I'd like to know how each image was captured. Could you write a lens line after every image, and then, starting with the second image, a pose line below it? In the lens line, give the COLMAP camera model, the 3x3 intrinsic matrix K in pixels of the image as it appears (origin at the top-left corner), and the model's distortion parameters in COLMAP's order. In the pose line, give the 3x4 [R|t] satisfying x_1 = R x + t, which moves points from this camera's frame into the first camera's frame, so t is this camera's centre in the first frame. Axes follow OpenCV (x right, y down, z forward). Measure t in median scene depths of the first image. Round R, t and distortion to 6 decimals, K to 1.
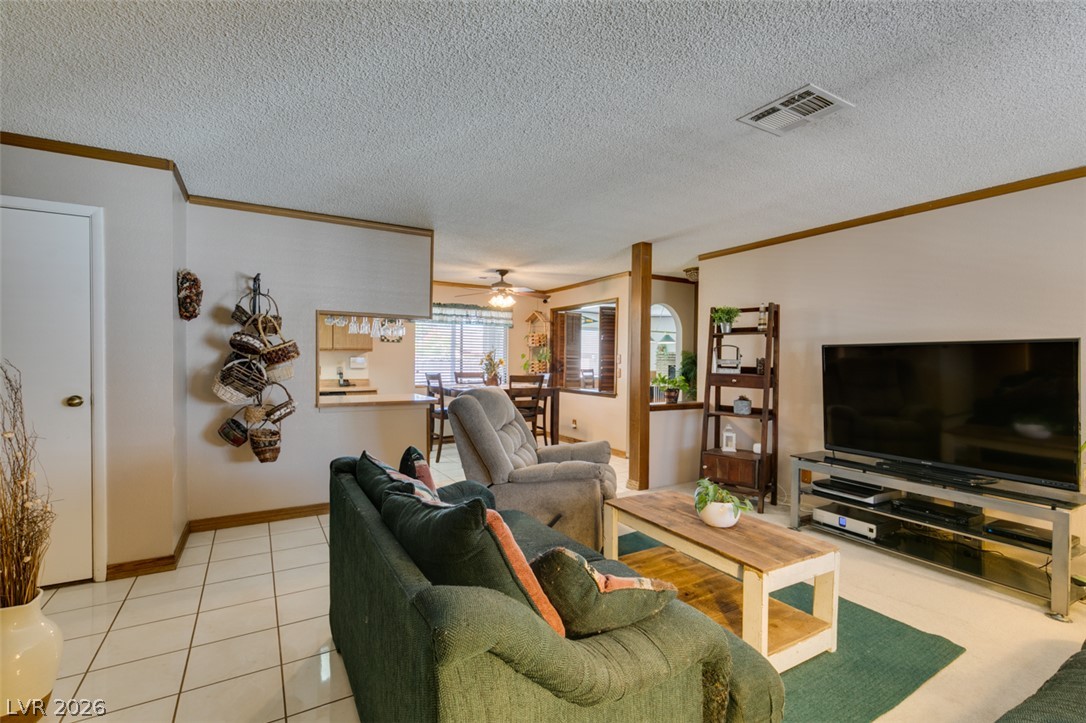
lens RADIAL K [[483.5, 0, 547.9], [0, 483.5, 362.4], [0, 0, 1]] dist [-0.000759, -0.002798]
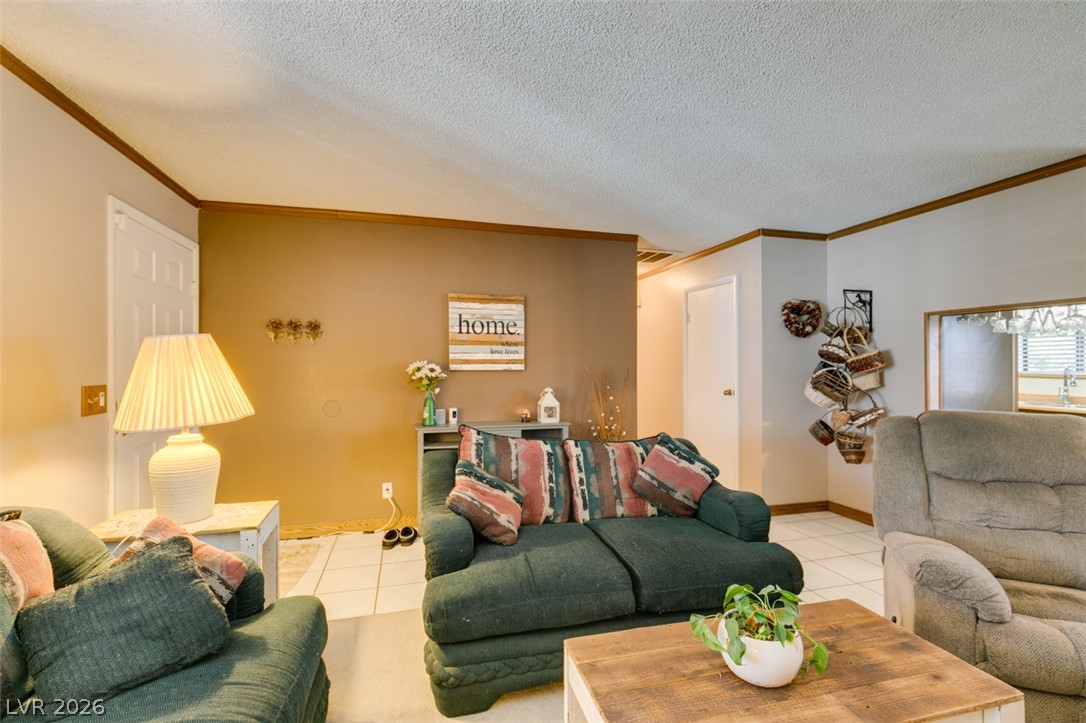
lens RADIAL K [[483.5, 0, 538.5], [0, 483.5, 361.2], [0, 0, 1]] dist [-0.000759, -0.002798]
pose [[-0.273760, -0.019297, -0.961605, 0.632708], [-0.008503, 0.999808, -0.017643, 0.004464], [0.961761, 0.003346, -0.273871, 0.618773]]
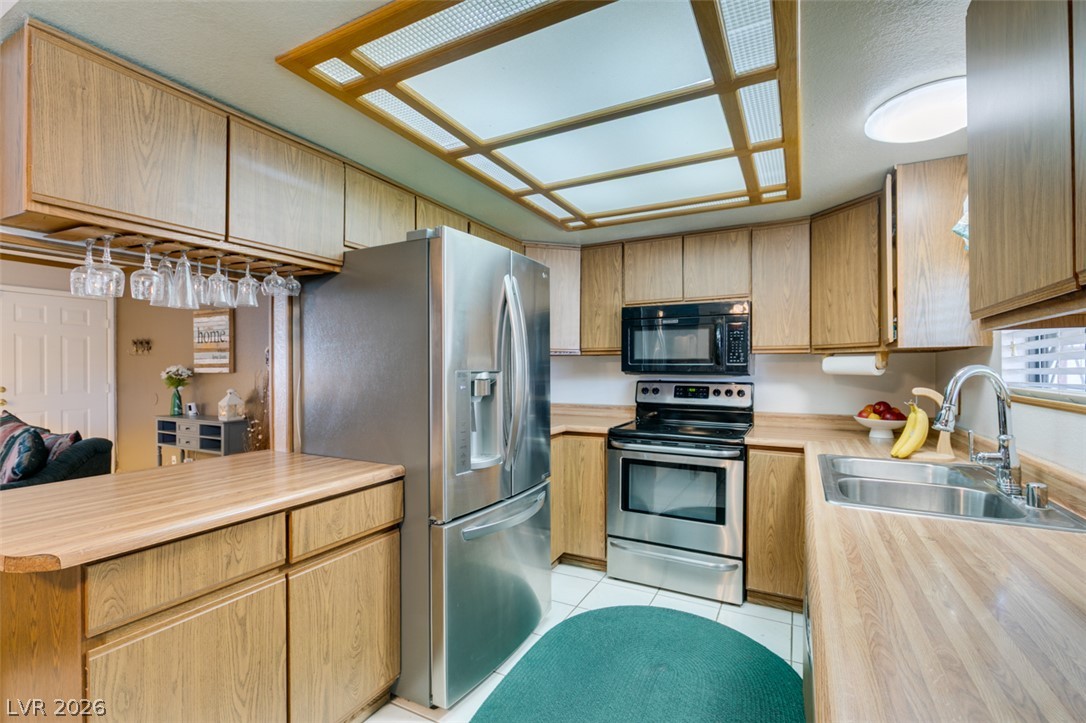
lens RADIAL K [[483.5, 0, 543.4], [0, 483.5, 369.7], [0, 0, 1]] dist [-0.000759, -0.002798]
pose [[-0.858580, -0.005413, -0.512652, -0.516678], [-0.008168, 0.999962, 0.003120, -0.014182], [0.512615, 0.006866, -0.858591, 1.815016]]
